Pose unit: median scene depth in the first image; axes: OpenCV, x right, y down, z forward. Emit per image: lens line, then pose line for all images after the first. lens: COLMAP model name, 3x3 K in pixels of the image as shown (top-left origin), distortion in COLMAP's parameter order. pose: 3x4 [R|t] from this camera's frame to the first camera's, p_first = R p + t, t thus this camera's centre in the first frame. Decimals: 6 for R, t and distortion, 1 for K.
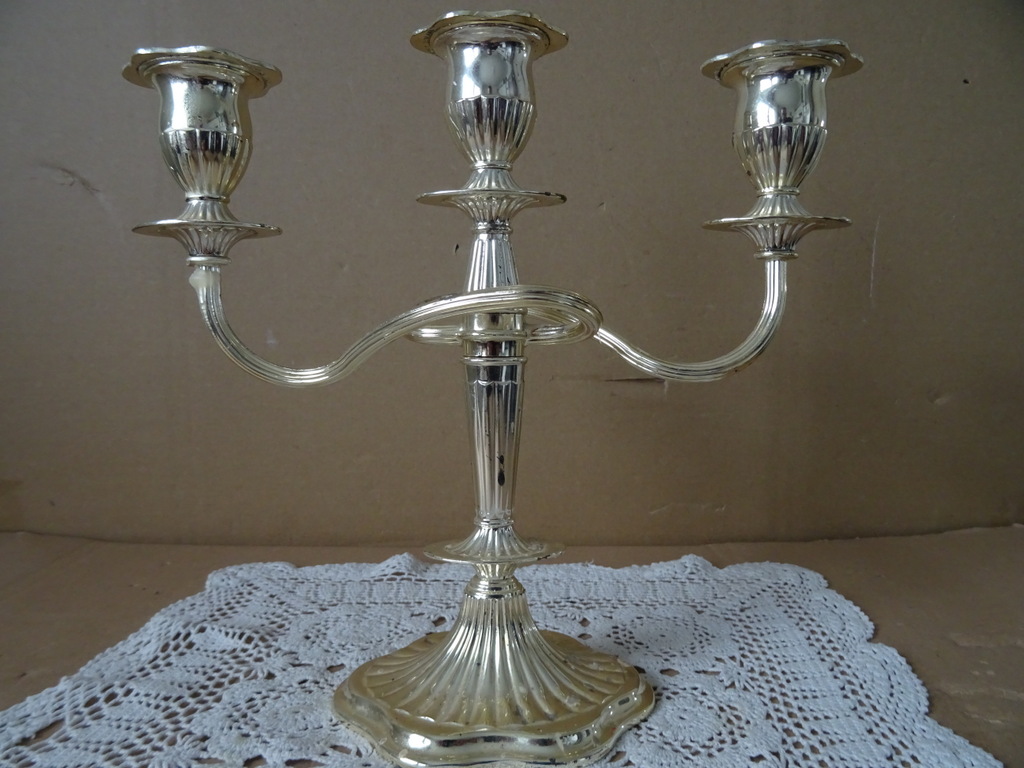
lens RADIAL K [[720.5, 0, 514.0], [0, 720.5, 389.7], [0, 0, 1]] dist [0.008372, -0.018538]
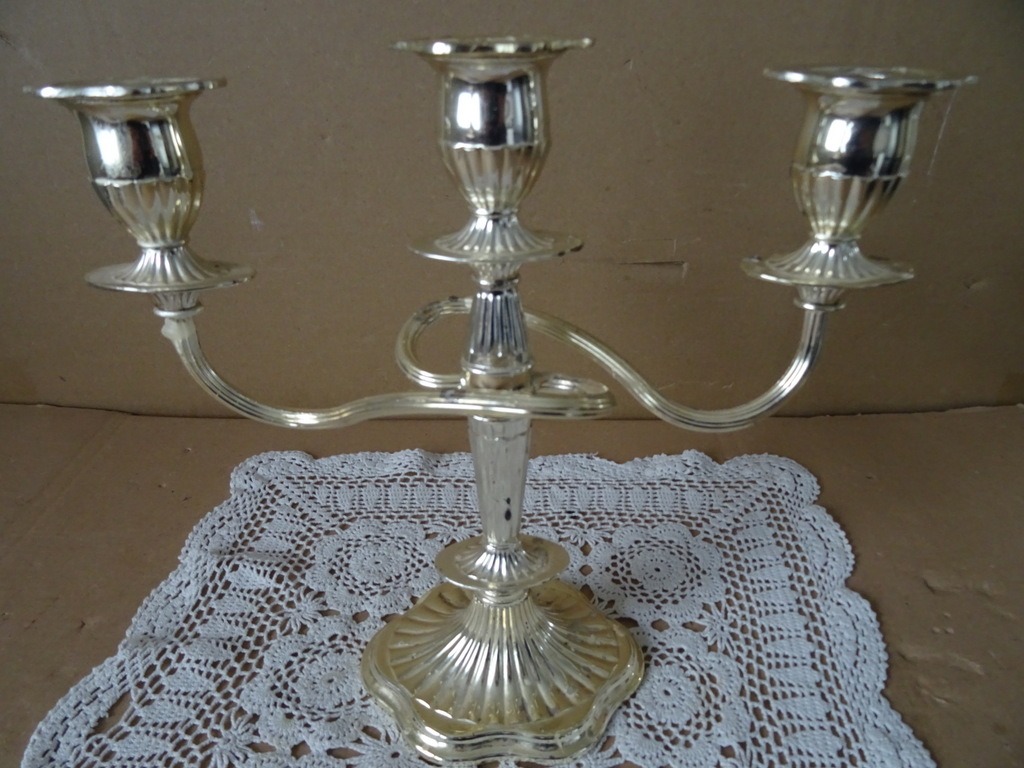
lens RADIAL K [[720.5, 0, 514.5], [0, 720.5, 386.4], [0, 0, 1]] dist [0.008372, -0.018538]
pose [[0.999931, 0.002420, -0.011538, 0.002400], [0.002616, 0.908774, 0.417281, -0.329612], [0.011495, -0.417283, 0.908704, 0.112482]]
